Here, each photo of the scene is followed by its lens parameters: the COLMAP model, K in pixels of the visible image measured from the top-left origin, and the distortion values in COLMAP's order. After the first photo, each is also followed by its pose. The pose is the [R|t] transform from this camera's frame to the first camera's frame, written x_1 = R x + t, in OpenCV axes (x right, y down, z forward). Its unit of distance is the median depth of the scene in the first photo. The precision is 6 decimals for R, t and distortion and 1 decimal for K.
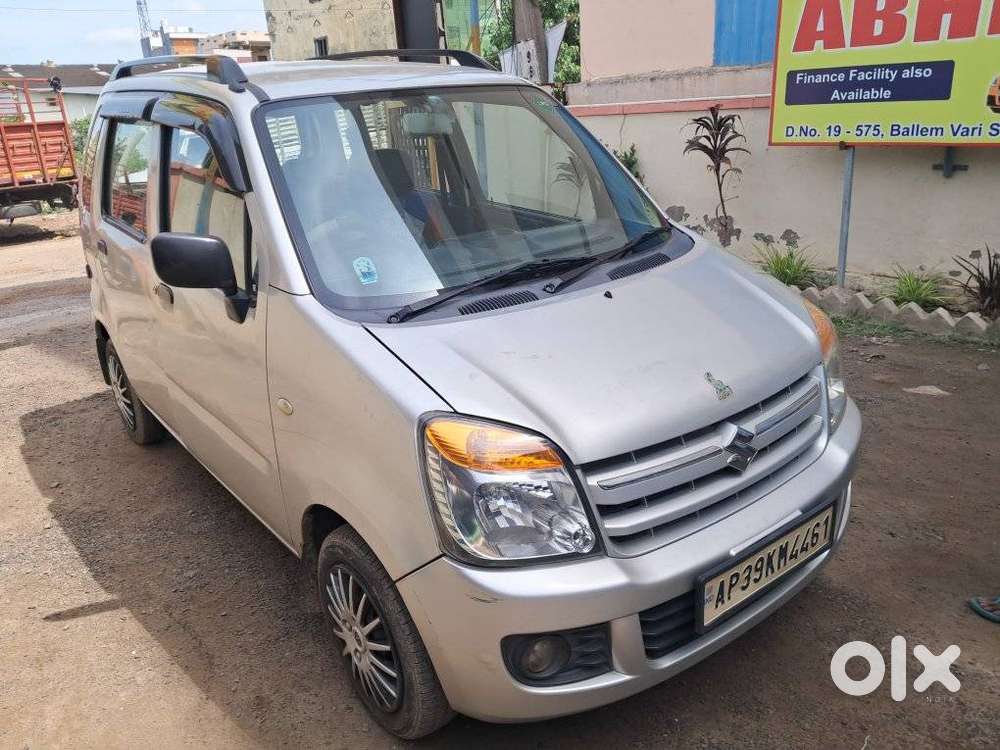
lens RADIAL K [[768.4, 0, 540.4], [0, 768.4, 433.3], [0, 0, 1]] dist [0.006413, -0.000062]
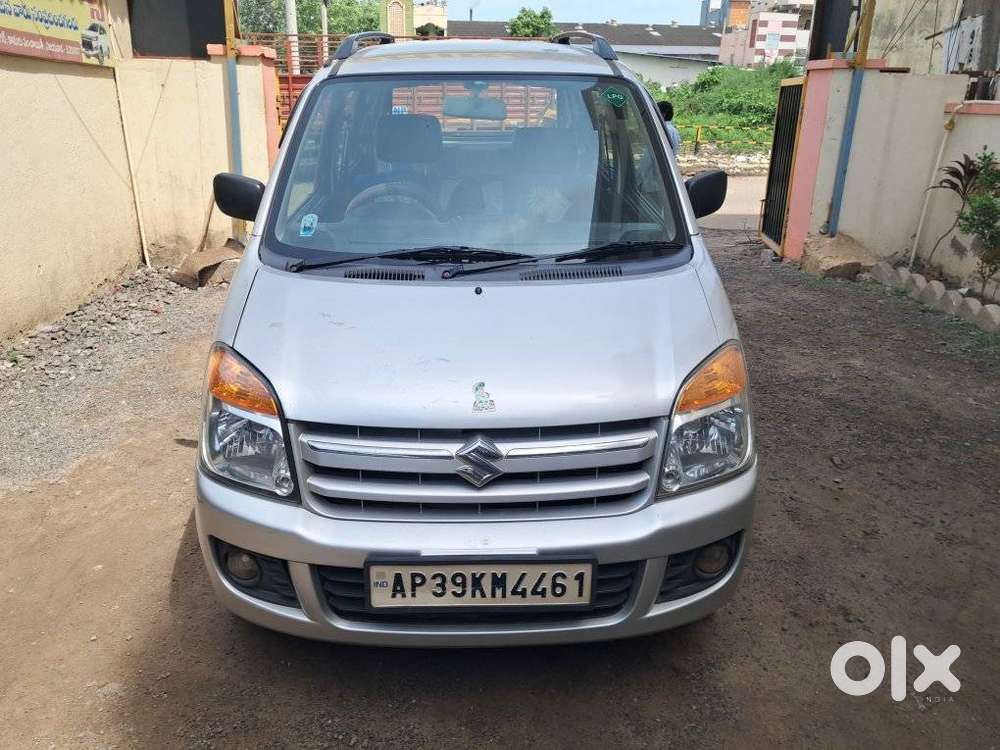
lens RADIAL K [[768.4, 0, 506.1], [0, 768.4, 454.6], [0, 0, 1]] dist [0.006413, -0.000062]
pose [[0.797964, 0.319755, -0.510891, 0.759449], [-0.290440, 0.946757, 0.138913, -0.133987], [0.528108, 0.037535, 0.848347, 0.173257]]
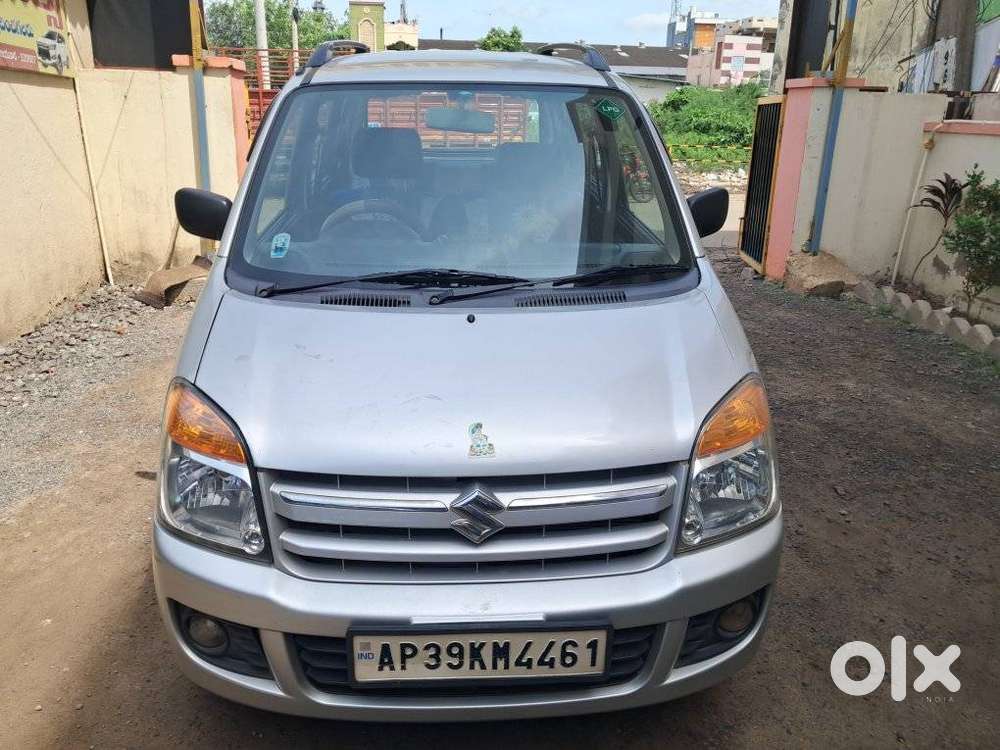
lens RADIAL K [[768.4, 0, 508.6], [0, 768.4, 458.2], [0, 0, 1]] dist [0.006413, -0.000062]
pose [[0.818651, 0.305504, -0.486290, 0.665705], [-0.287193, 0.951063, 0.114010, -0.147979], [0.497323, 0.046325, 0.866328, 0.251333]]
